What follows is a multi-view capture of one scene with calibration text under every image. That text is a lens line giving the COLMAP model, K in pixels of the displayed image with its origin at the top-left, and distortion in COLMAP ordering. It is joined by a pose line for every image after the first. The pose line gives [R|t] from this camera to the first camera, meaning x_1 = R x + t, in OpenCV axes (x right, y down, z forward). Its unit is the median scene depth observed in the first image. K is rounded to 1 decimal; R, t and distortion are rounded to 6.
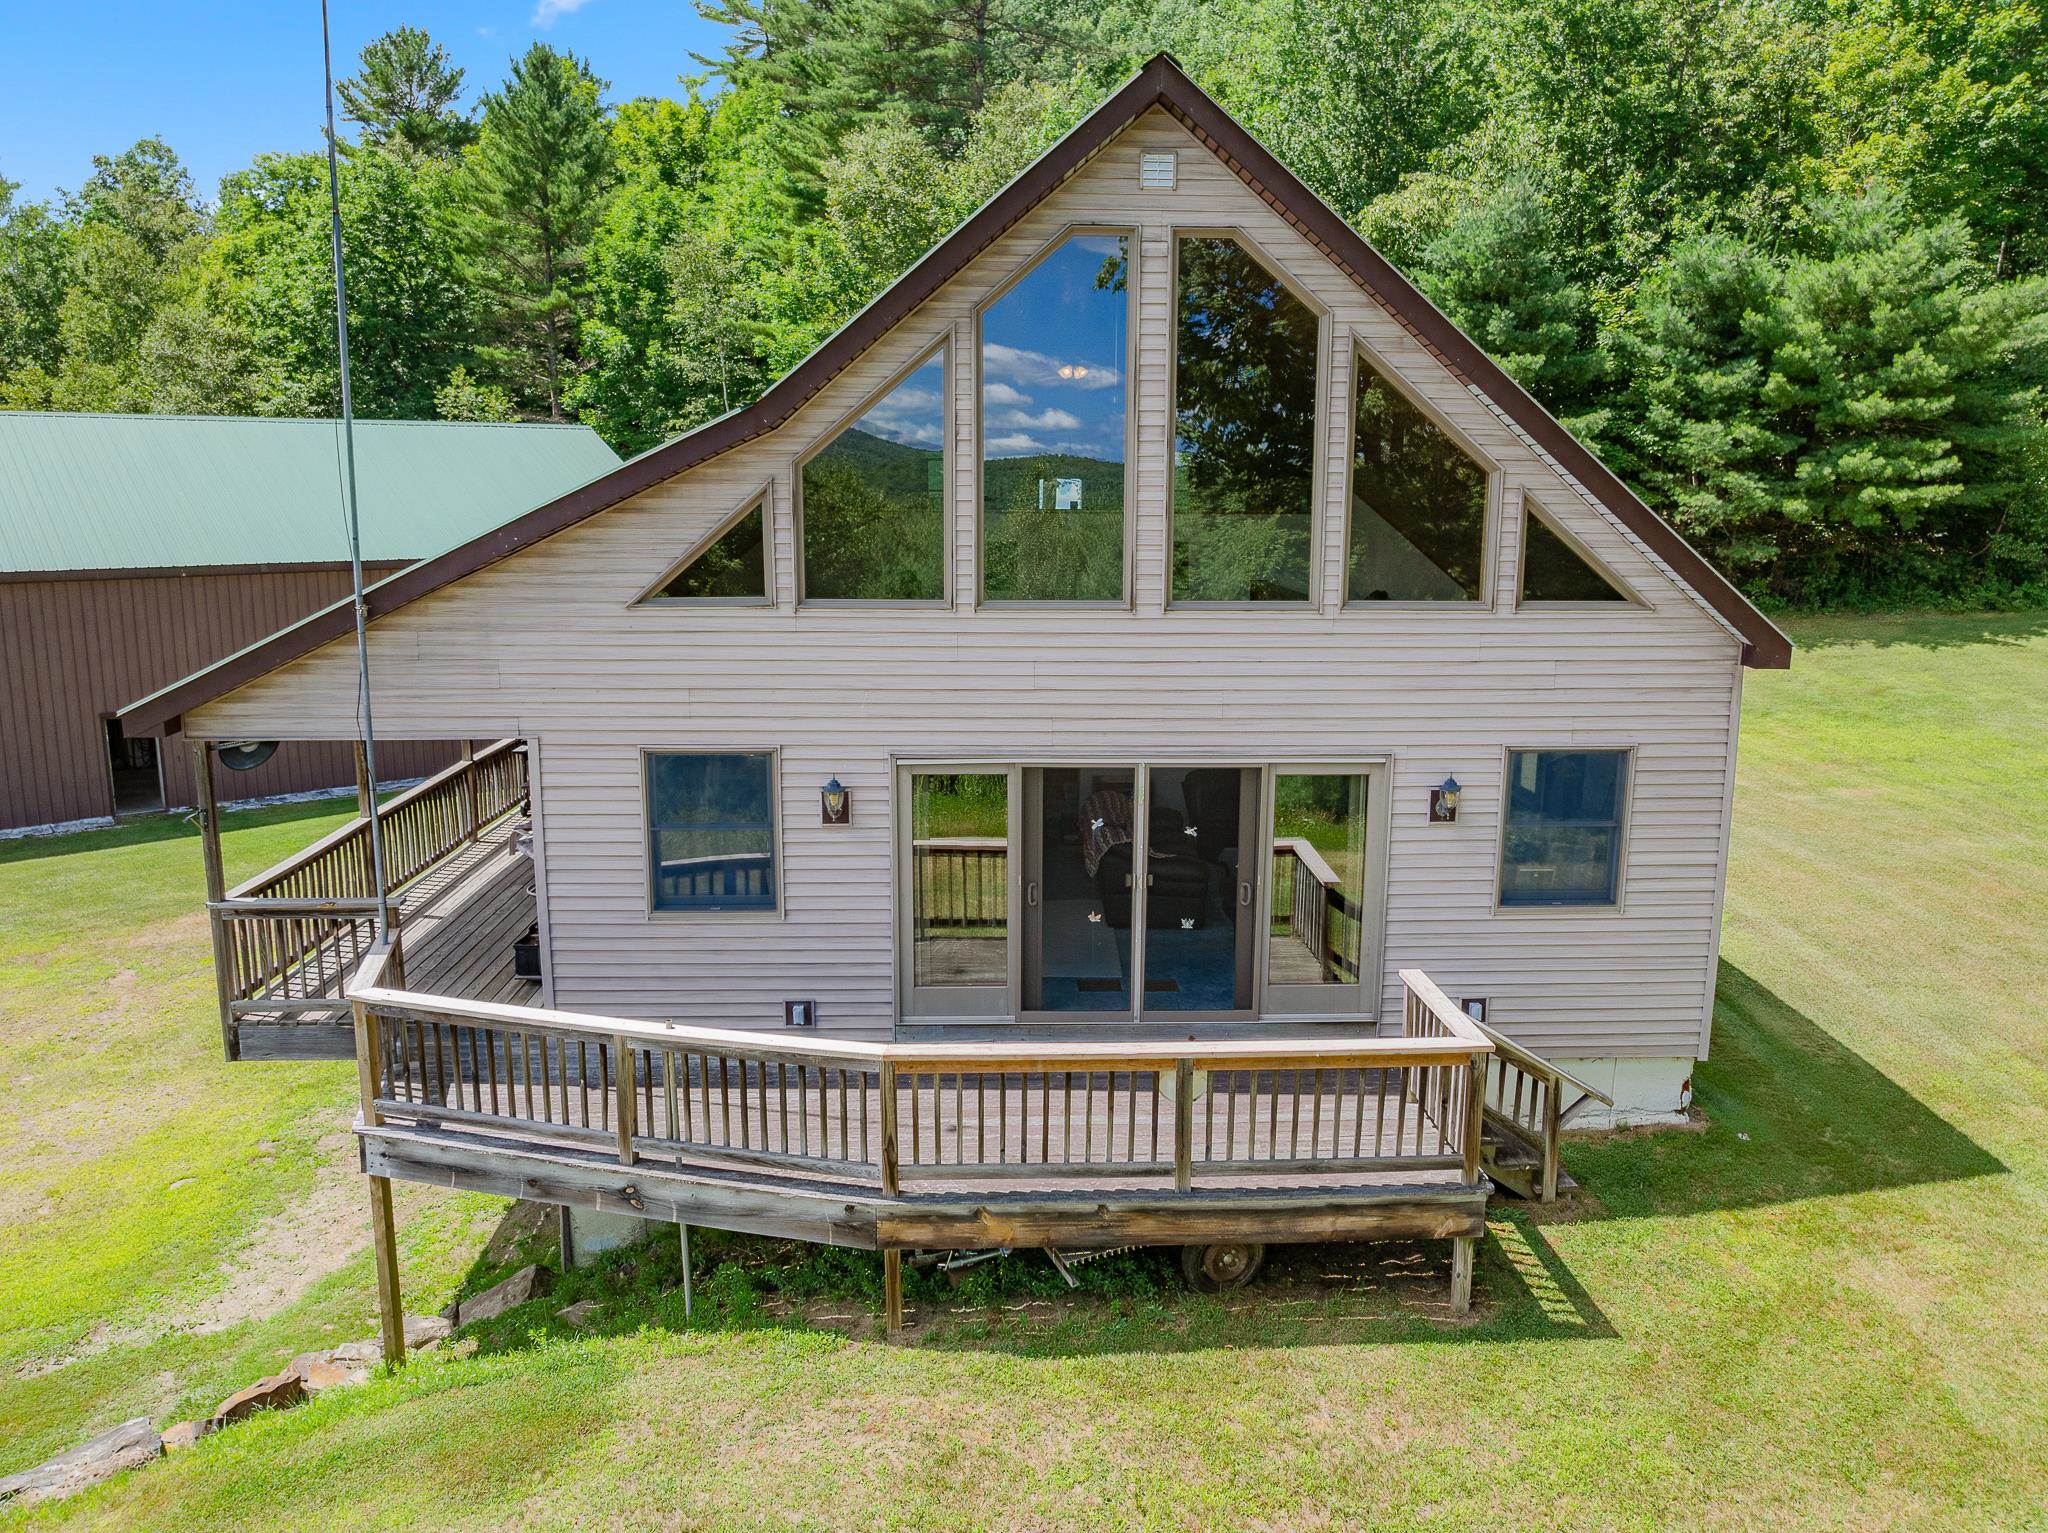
lens RADIAL K [[1463.9, 0, 1024.0], [0, 1463.9, 766.5], [0, 0, 1]] dist [-0.007995, -0.005051]
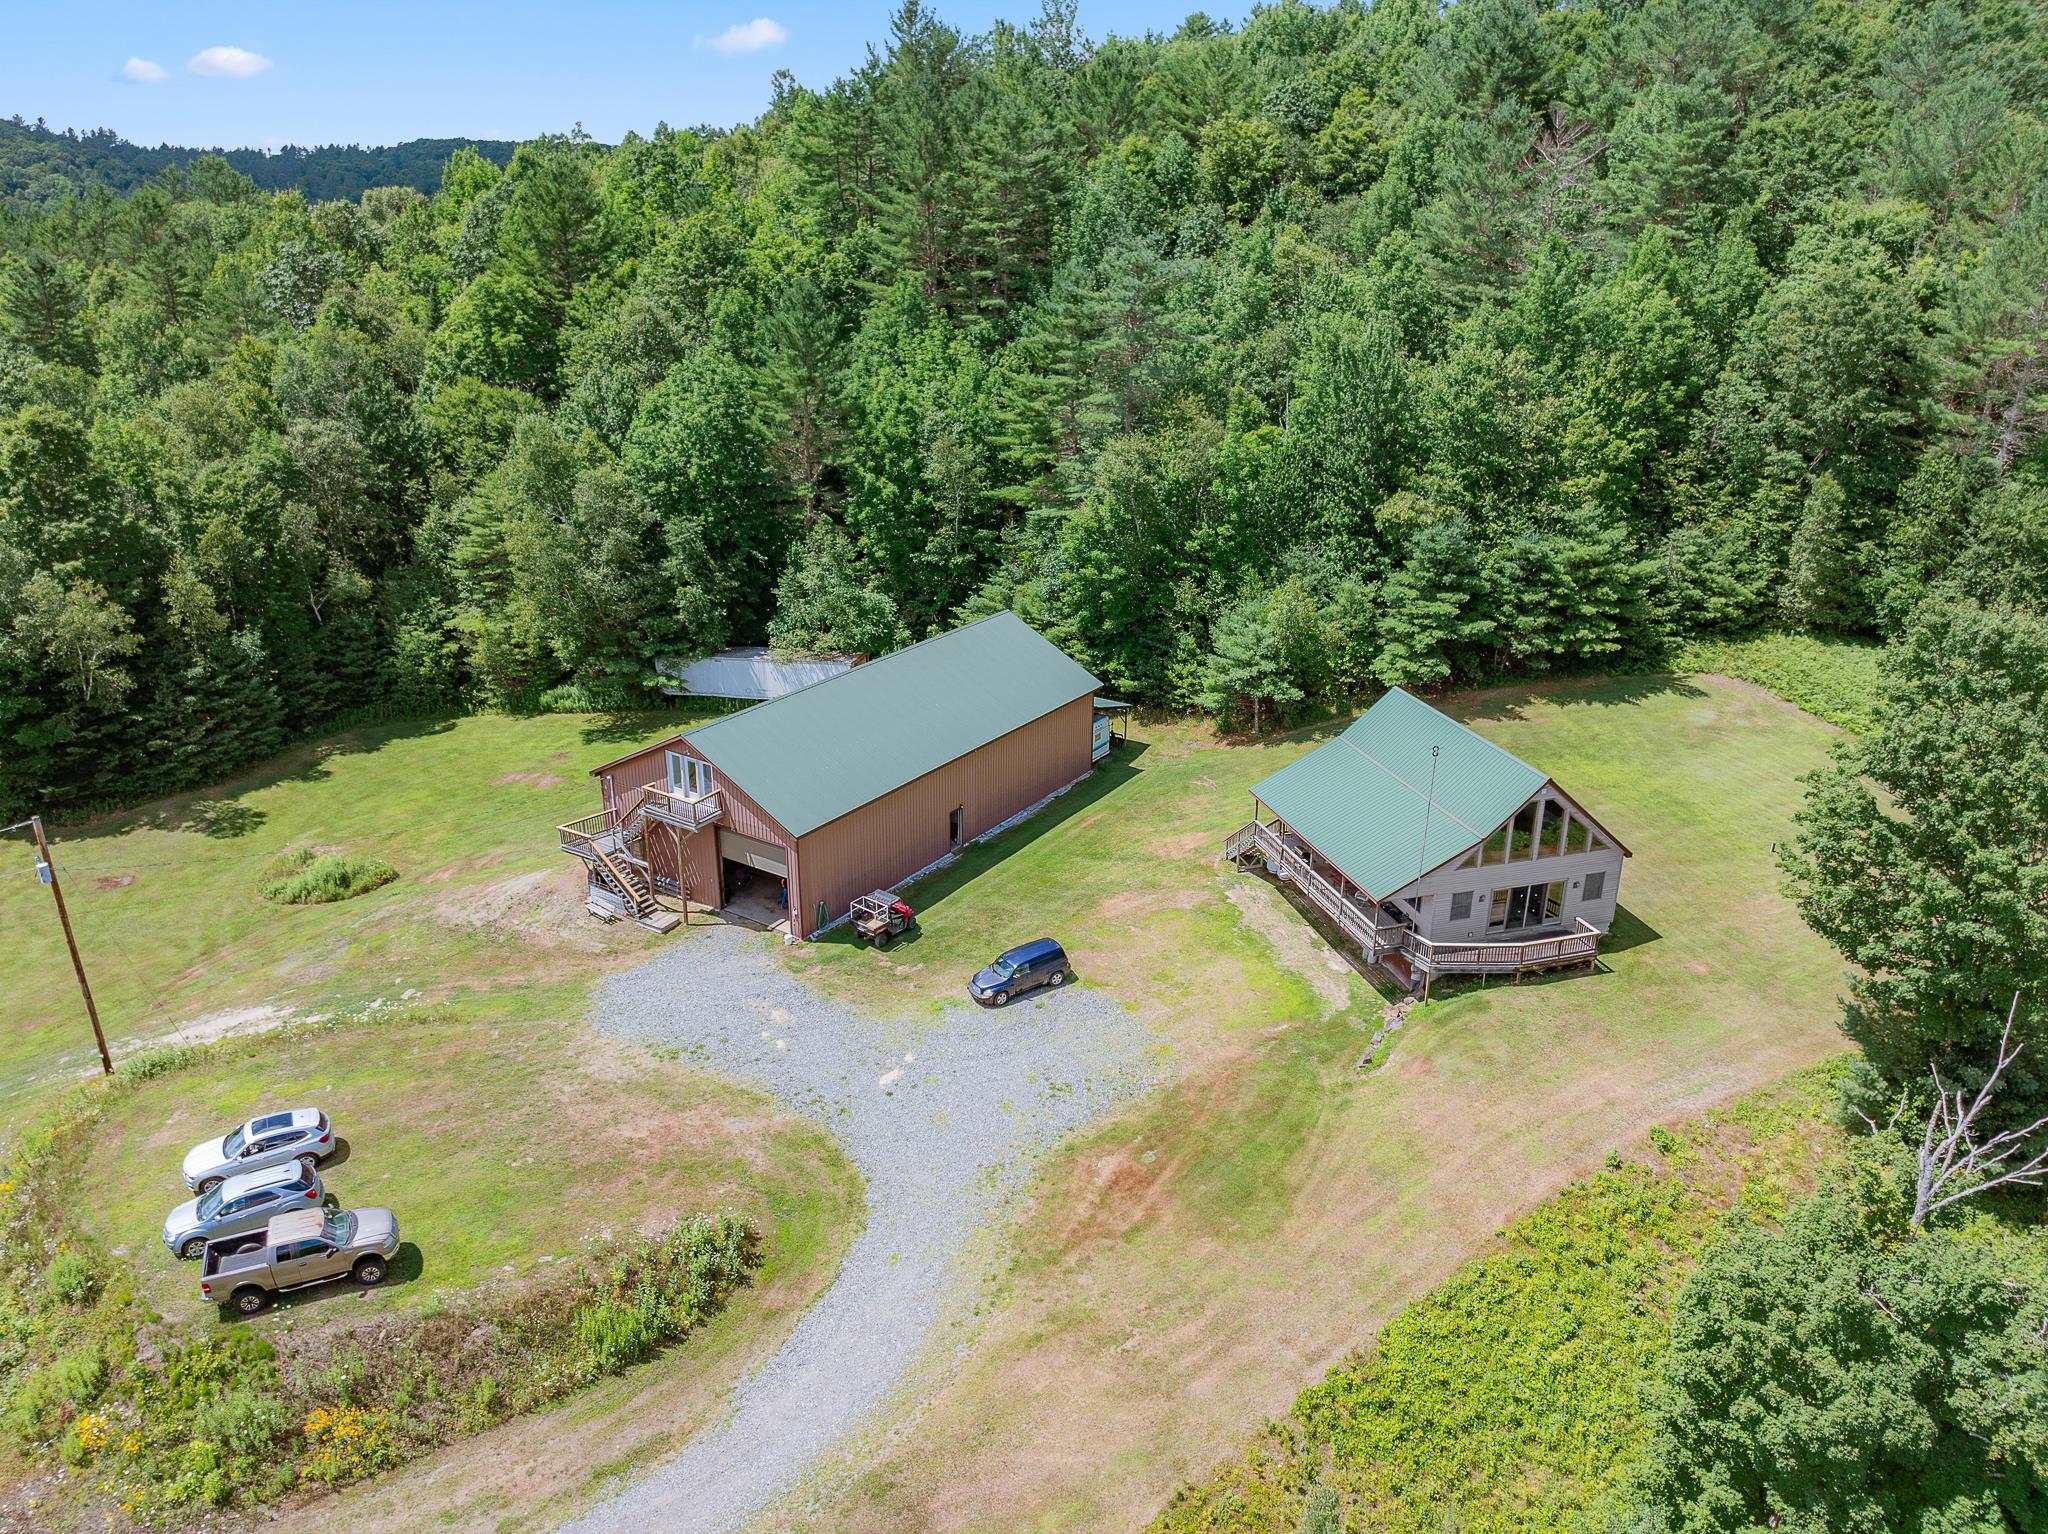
lens RADIAL K [[1436.5, 0, 1024.0], [0, 1436.5, 767.0], [0, 0, 1]] dist [-0.004311, -0.001846]
pose [[0.968436, -0.091661, 0.231798, -0.944980], [0.047916, 0.981047, 0.187751, -0.490332], [-0.244614, -0.170718, 0.954473, -1.149988]]
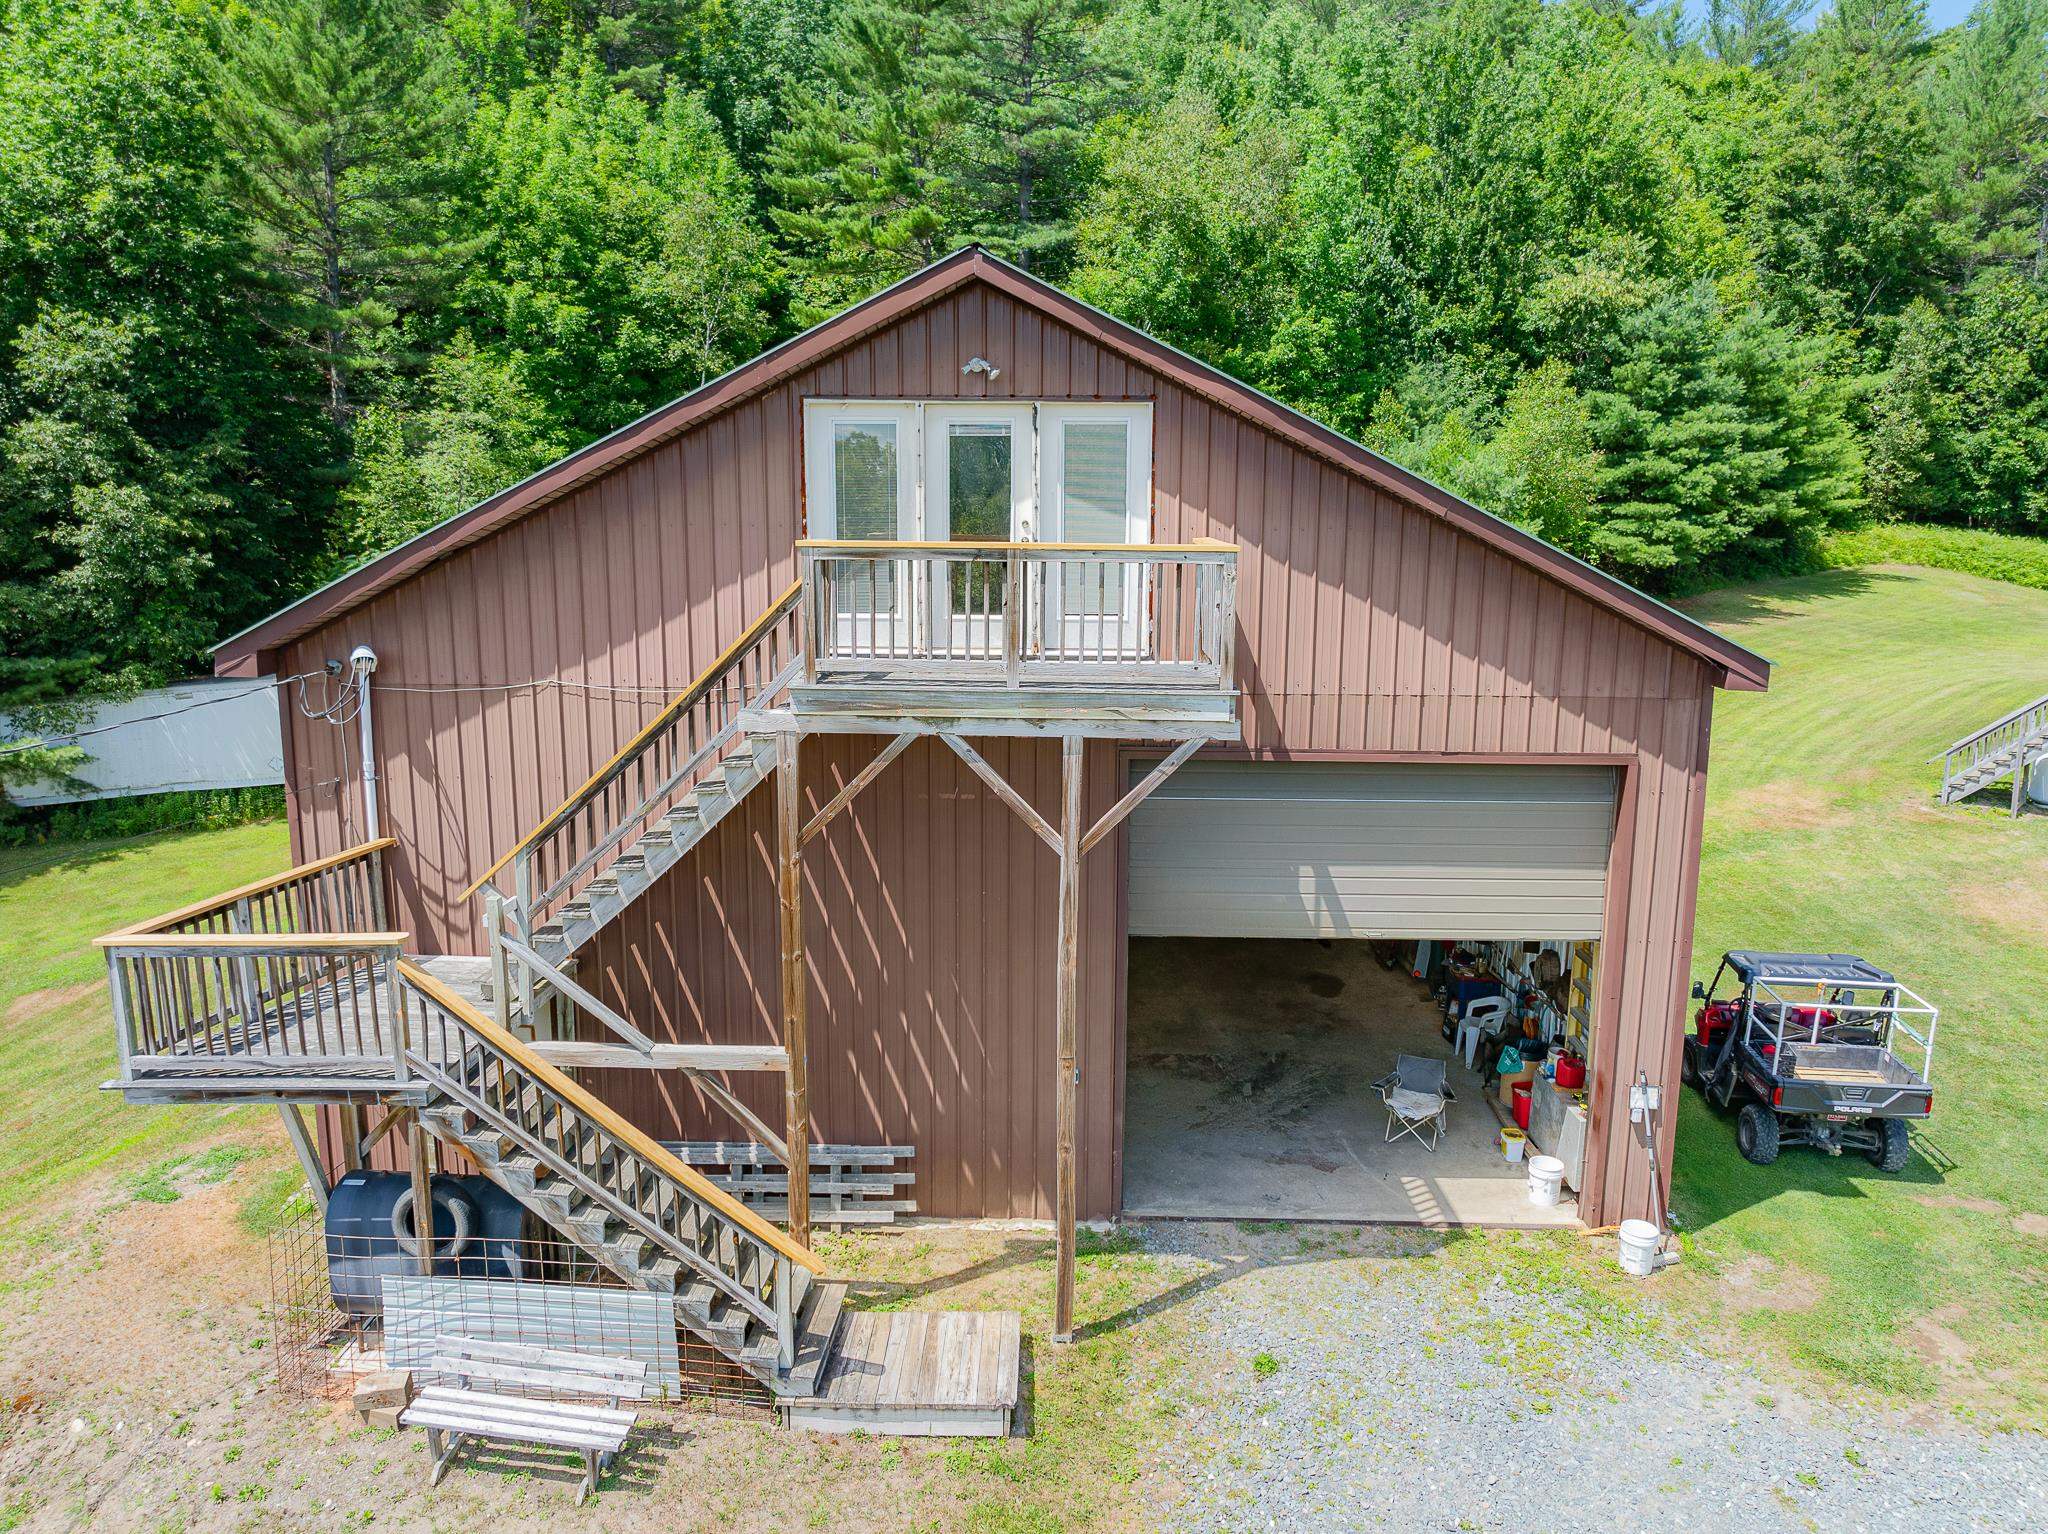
lens RADIAL K [[1436.5, 0, 1024.0], [0, 1436.5, 767.0], [0, 0, 1]] dist [-0.004311, -0.001846]
pose [[0.711235, -0.134678, 0.689932, -1.178016], [0.131647, 0.989629, 0.057468, -0.106005], [-0.690517, 0.049954, 0.721589, 0.490606]]
